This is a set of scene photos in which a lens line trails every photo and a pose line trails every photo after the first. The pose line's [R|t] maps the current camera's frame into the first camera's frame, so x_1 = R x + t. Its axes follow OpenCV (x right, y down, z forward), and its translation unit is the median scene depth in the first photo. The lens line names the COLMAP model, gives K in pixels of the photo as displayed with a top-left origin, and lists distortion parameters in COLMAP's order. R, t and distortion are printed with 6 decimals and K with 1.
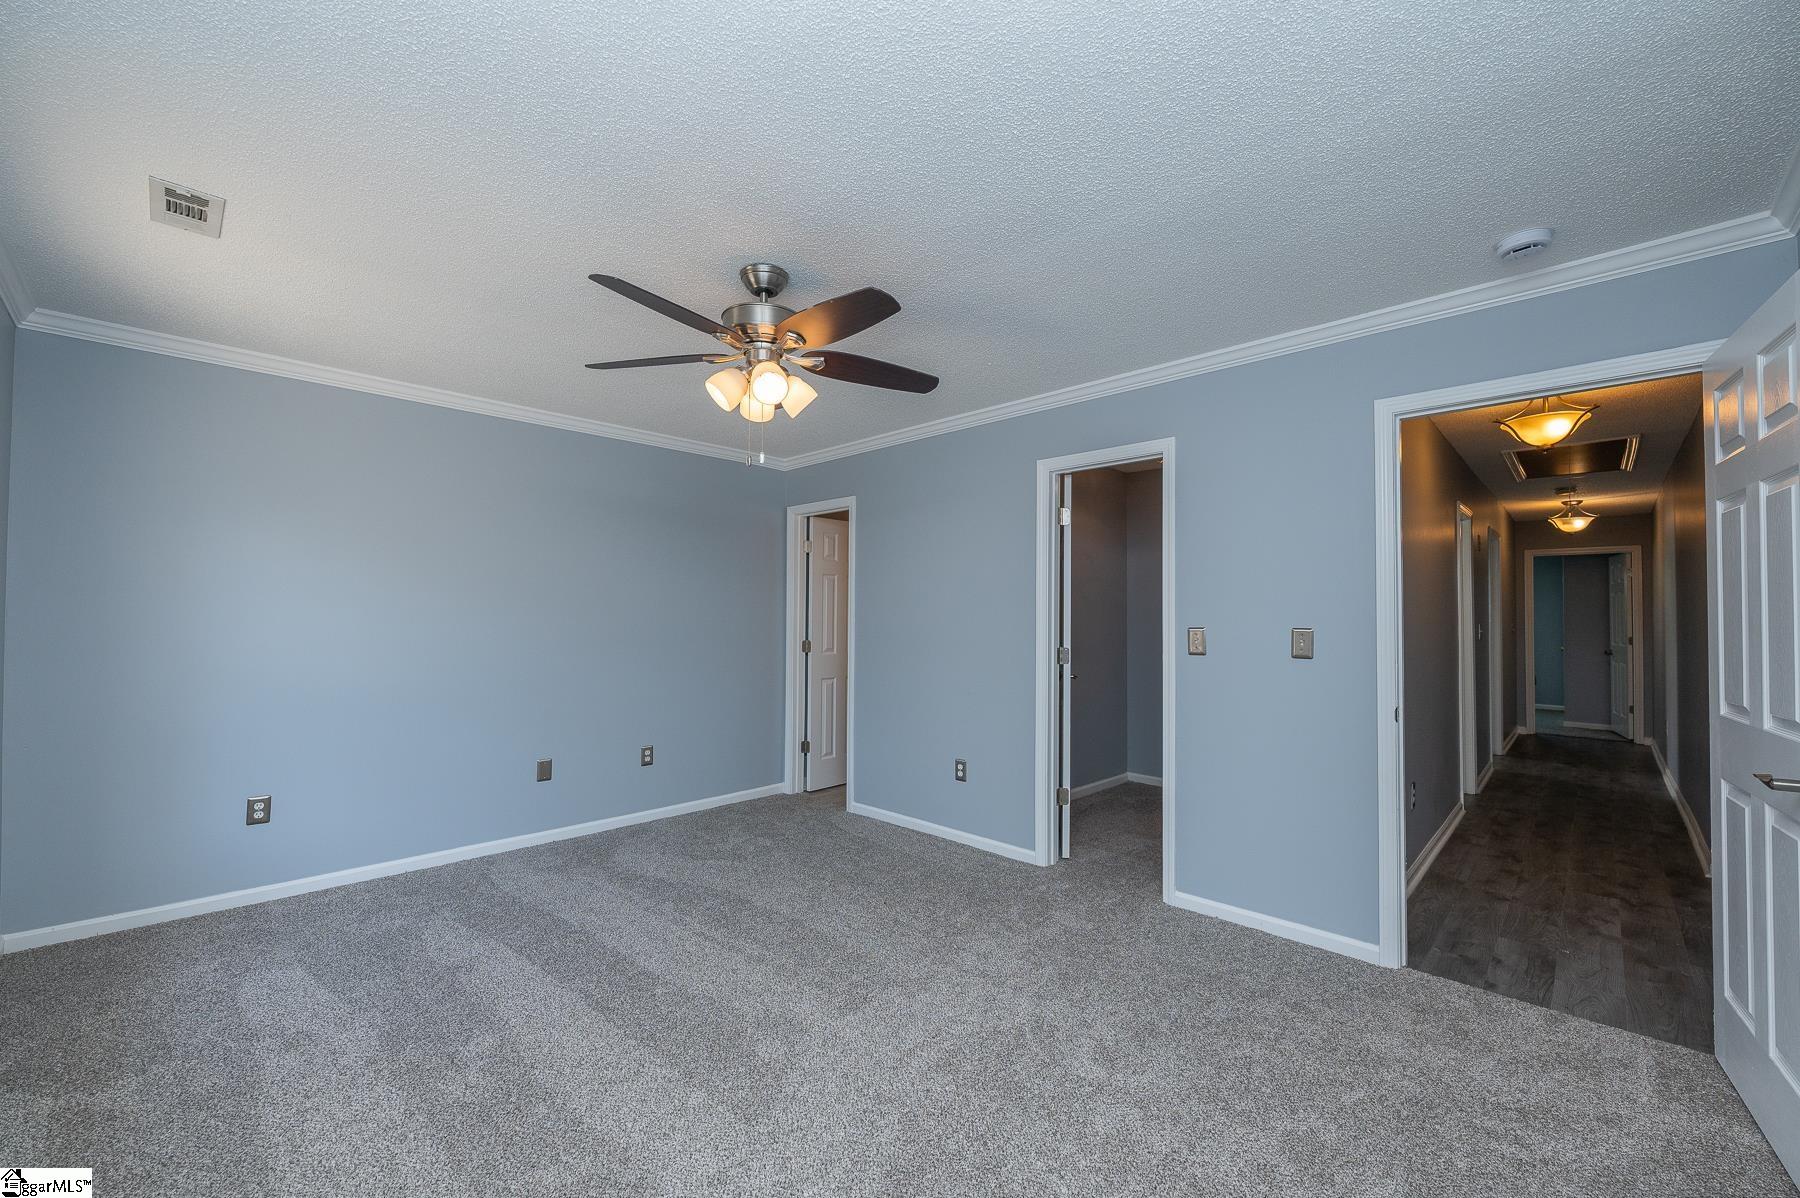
lens RADIAL K [[702.4, 0, 895.6], [0, 702.4, 602.2], [0, 0, 1]] dist [-0.000439, -0.000021]
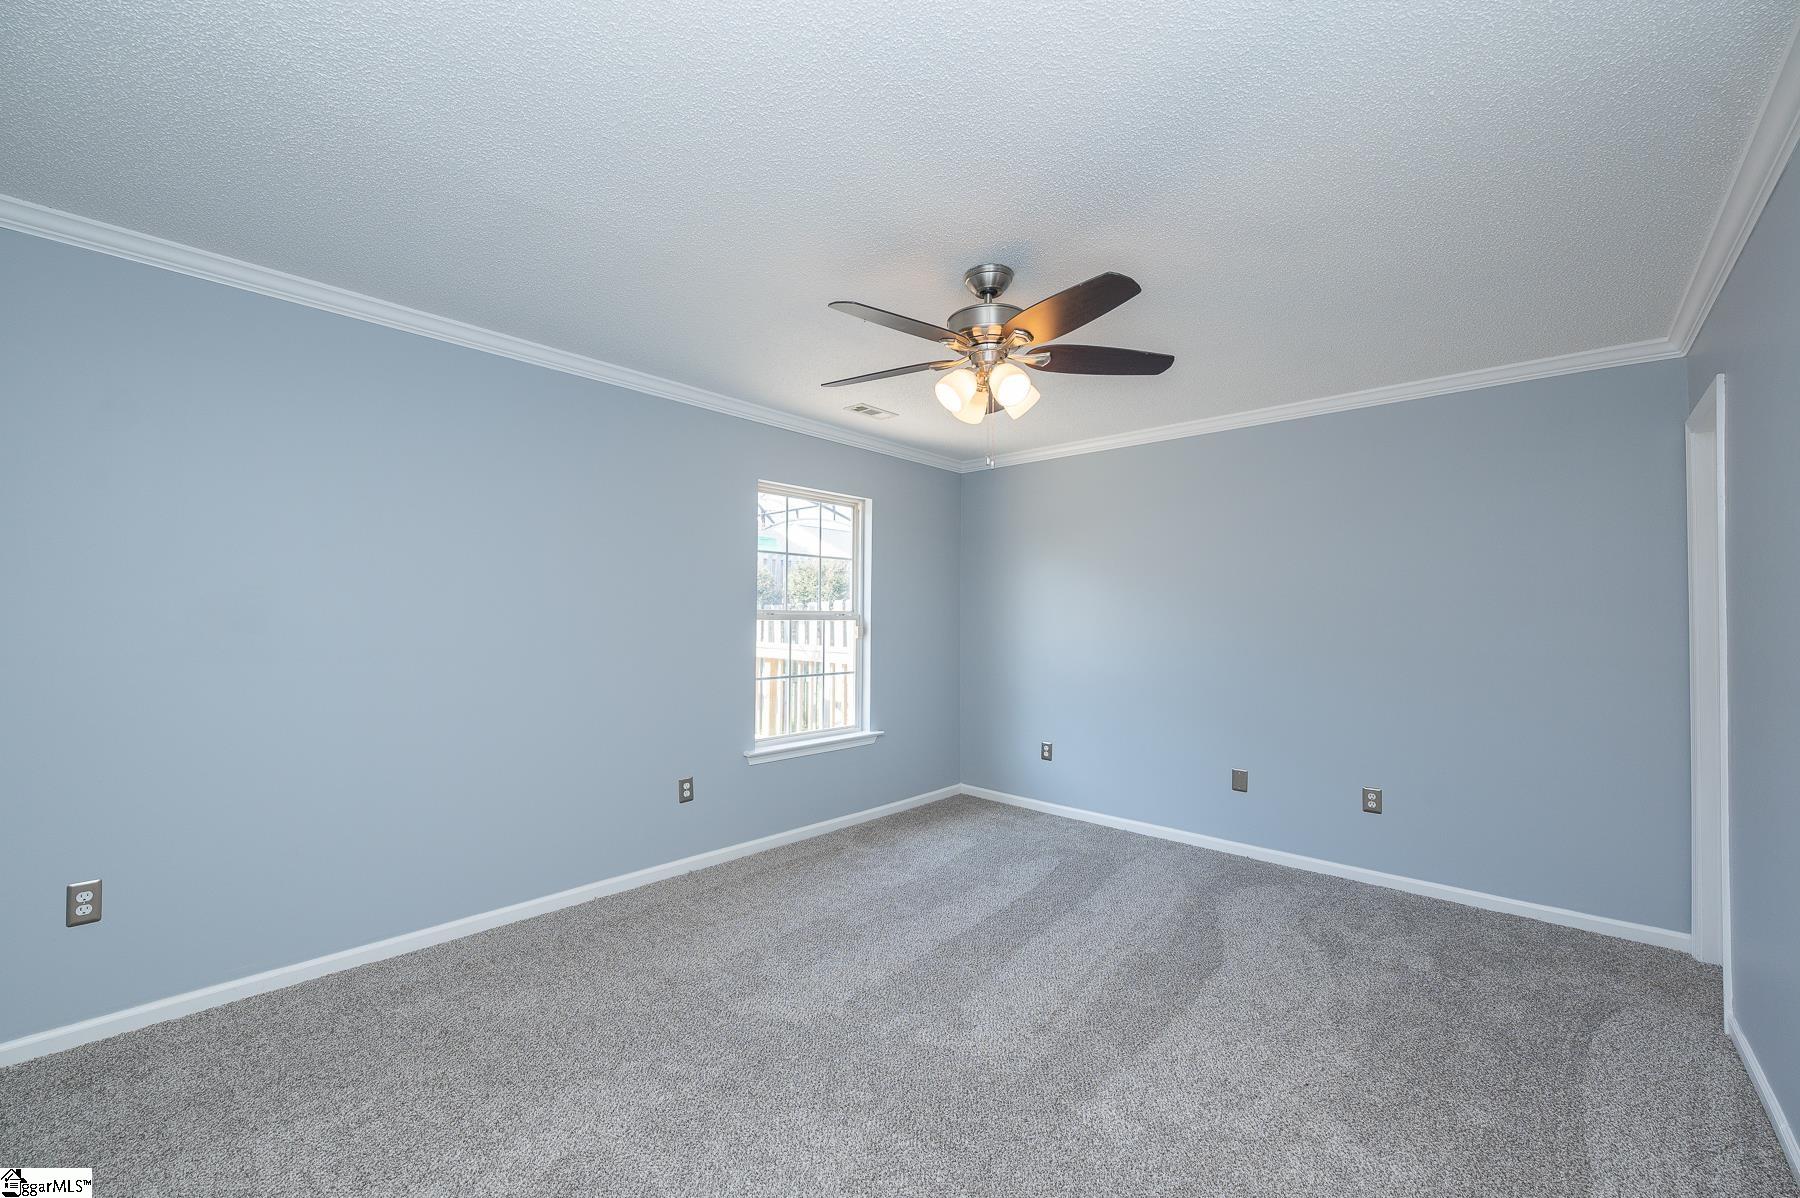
lens RADIAL K [[720.8, 0, 900.0], [0, 720.8, 599.0], [0, 0, 1]] dist [-0.000235, -0.000105]
pose [[0.044026, -0.029950, -0.998581, 0.602953], [0.011228, 0.999502, -0.029483, 0.014789], [0.998967, -0.009914, 0.044340, 0.603137]]
